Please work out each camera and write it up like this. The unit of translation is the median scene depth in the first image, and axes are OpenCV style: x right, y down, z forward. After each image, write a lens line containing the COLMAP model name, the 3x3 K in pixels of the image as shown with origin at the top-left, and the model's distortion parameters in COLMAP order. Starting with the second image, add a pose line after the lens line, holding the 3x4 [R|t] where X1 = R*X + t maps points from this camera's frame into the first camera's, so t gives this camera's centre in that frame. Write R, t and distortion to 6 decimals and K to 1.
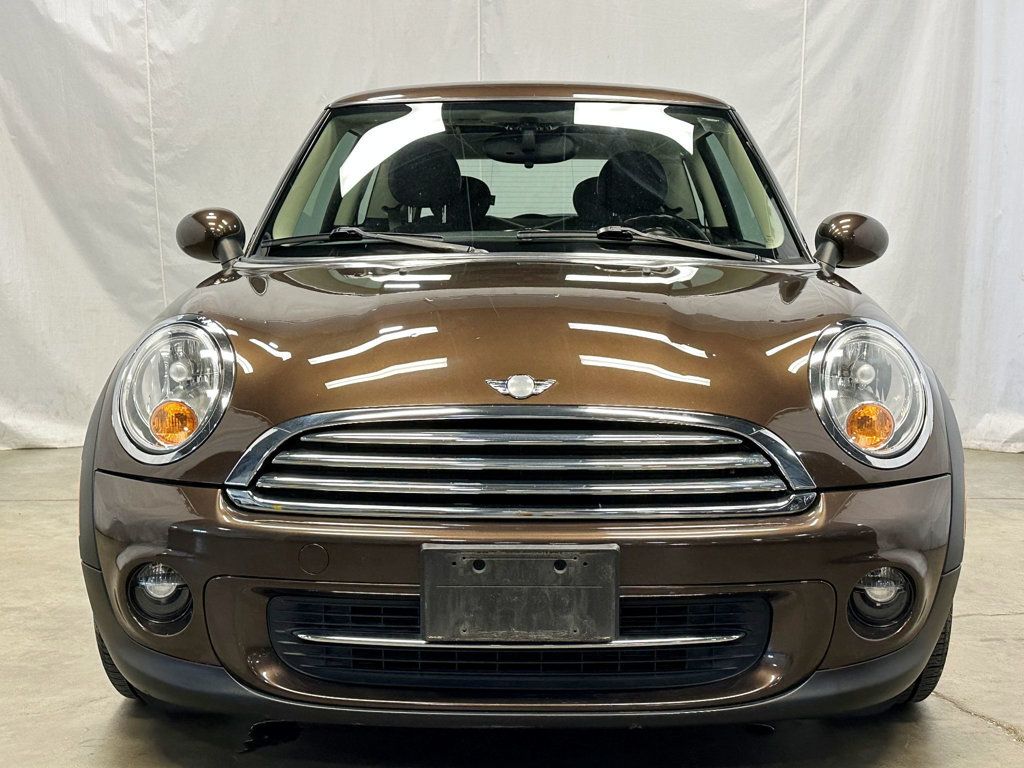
lens RADIAL K [[1383.5, 0, 510.6], [0, 1383.5, 381.4], [0, 0, 1]] dist [0.110894, 0.000000]
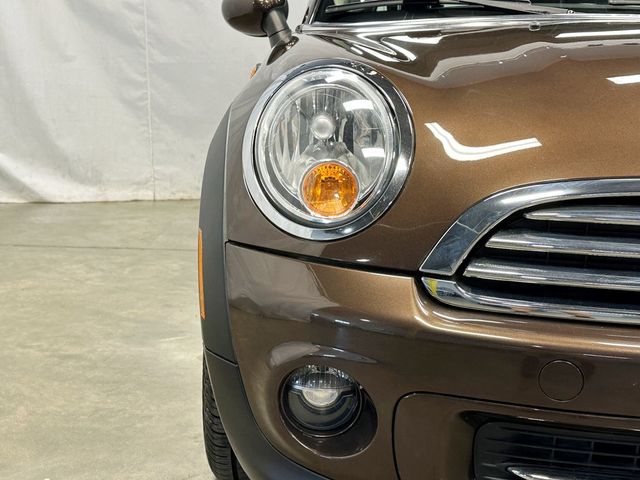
lens RADIAL K [[864.7, 0, 321.3], [0, 864.7, 238.4], [0, 0, 1]] dist [0.110894, 0.000000]
pose [[0.999325, 0.034167, 0.013512, -0.175217], [-0.035144, 0.996150, 0.080314, 0.012852], [-0.010716, -0.080735, 0.996678, 0.345753]]
